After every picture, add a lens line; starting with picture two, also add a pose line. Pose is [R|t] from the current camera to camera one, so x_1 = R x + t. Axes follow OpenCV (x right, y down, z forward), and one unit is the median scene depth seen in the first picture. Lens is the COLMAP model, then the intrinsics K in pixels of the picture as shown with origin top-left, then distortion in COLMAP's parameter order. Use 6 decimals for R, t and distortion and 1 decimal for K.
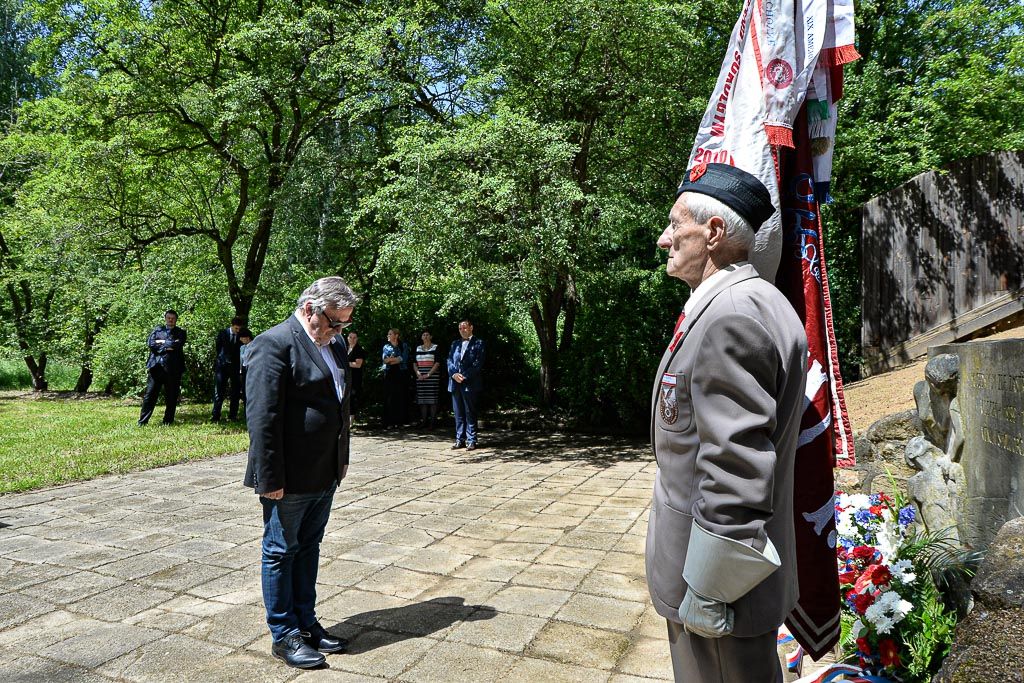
lens RADIAL K [[644.1, 0, 511.8], [0, 644.1, 336.1], [0, 0, 1]] dist [-0.028093, 0.000511]
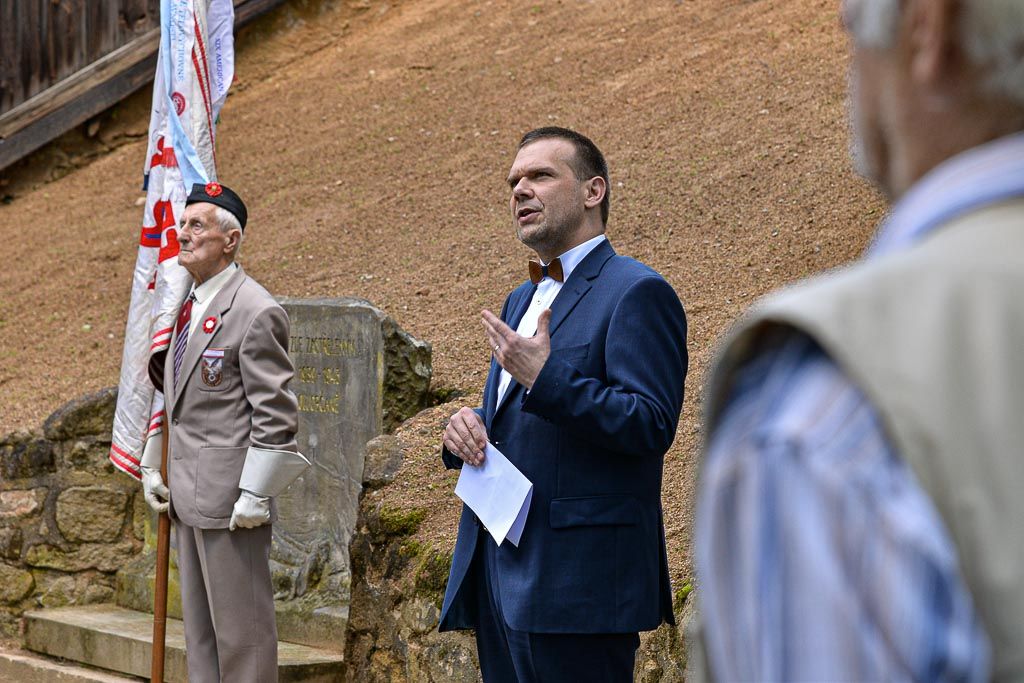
lens RADIAL K [[3992.6, 0, 508.4], [0, 3992.6, 346.5], [0, 0, 1]] dist [2.515140, 0.000000]
pose [[0.562629, -0.050586, 0.825160, -6.250248], [0.001314, 0.998180, 0.060297, -0.444515], [-0.826709, -0.032841, 0.561671, -4.158710]]
